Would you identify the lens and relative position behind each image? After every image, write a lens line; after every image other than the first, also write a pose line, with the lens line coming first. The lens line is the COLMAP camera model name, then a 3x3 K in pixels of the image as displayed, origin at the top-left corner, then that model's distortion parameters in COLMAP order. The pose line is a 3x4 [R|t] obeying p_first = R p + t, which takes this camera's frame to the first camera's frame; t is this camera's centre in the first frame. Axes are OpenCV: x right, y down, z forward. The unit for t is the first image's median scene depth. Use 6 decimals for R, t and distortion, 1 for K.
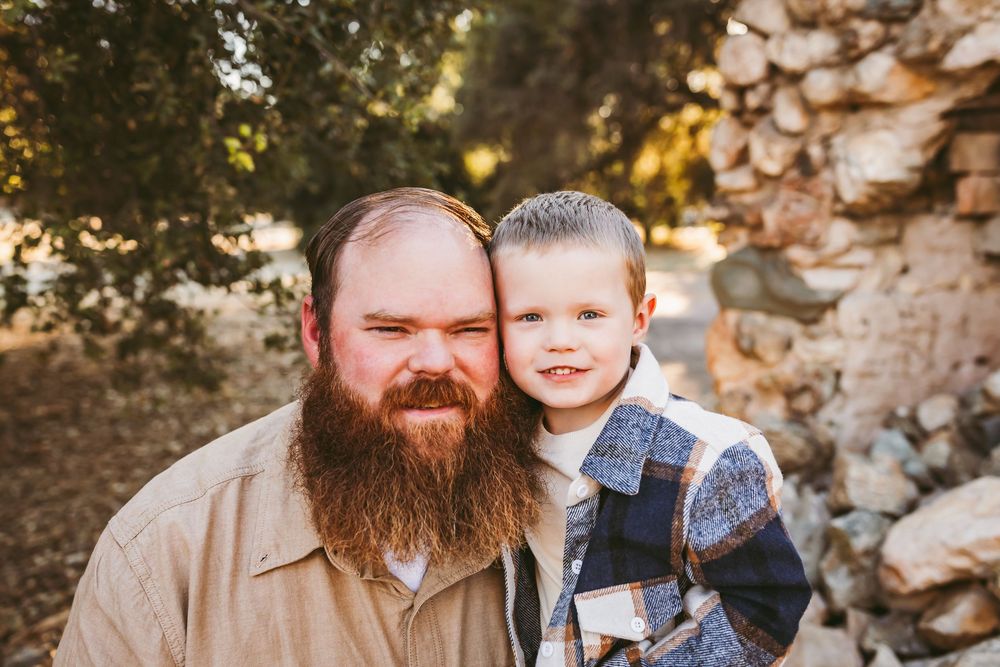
lens RADIAL K [[925.1, 0, 507.1], [0, 925.1, 338.5], [0, 0, 1]] dist [-0.000542, -0.007368]
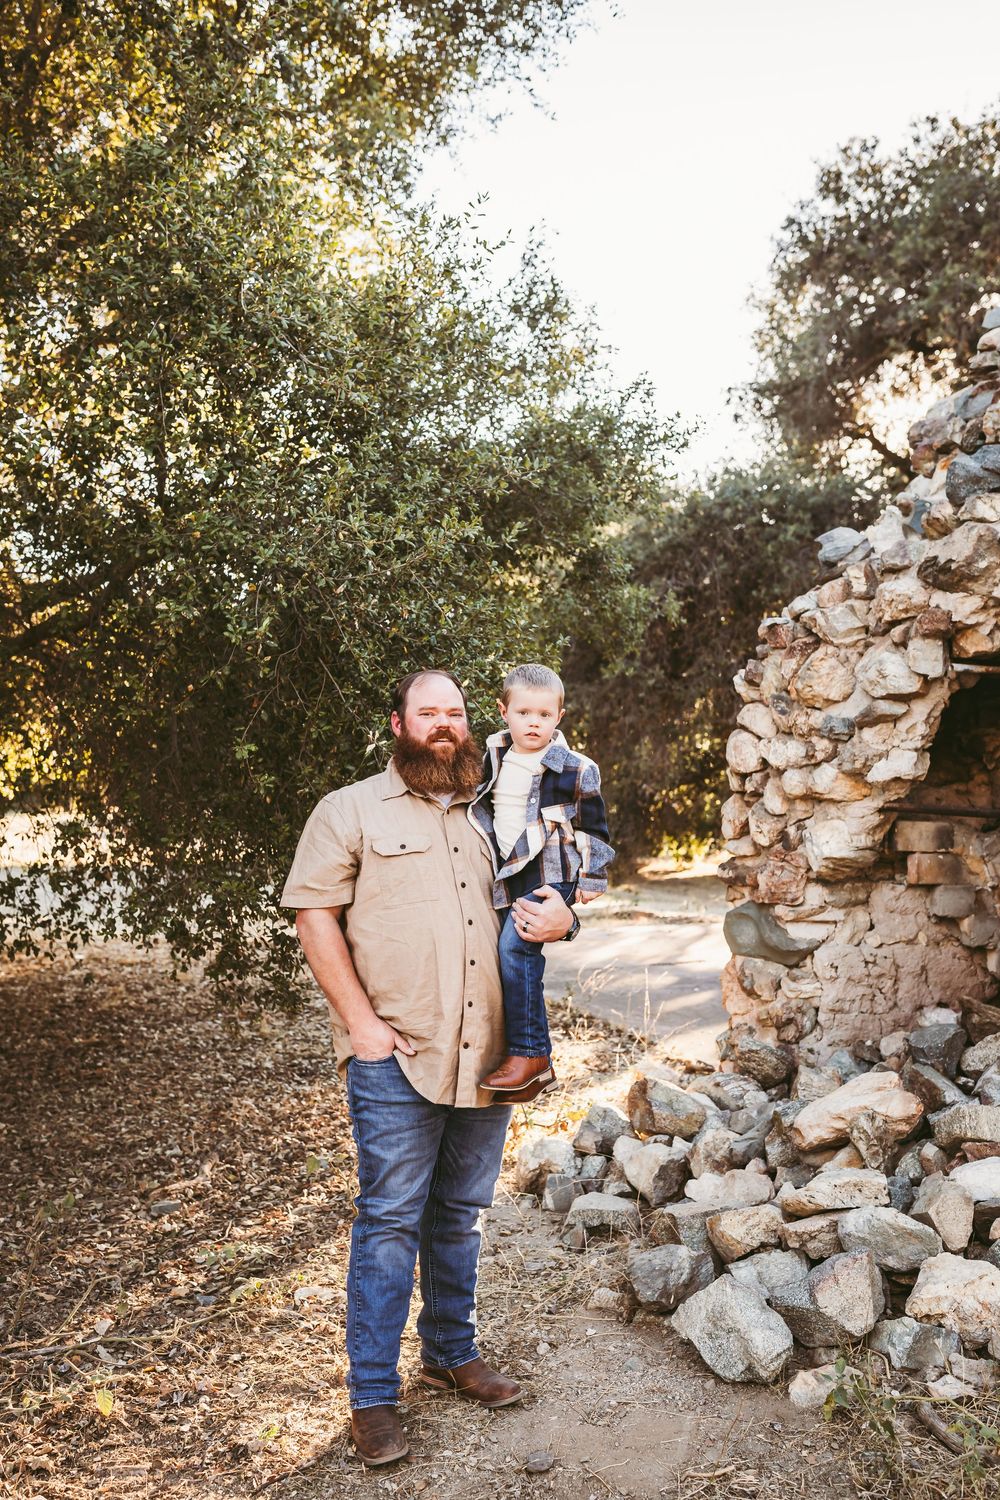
lens RADIAL K [[1387.6, 0, 500.0], [0, 1387.6, 750.0], [0, 0, 1]] dist [-0.000542, -0.007368]
pose [[0.997915, 0.025064, -0.059483, 0.040204], [-0.035441, 0.982956, -0.180392, 0.046917], [0.053948, 0.182124, 0.981795, -0.903706]]
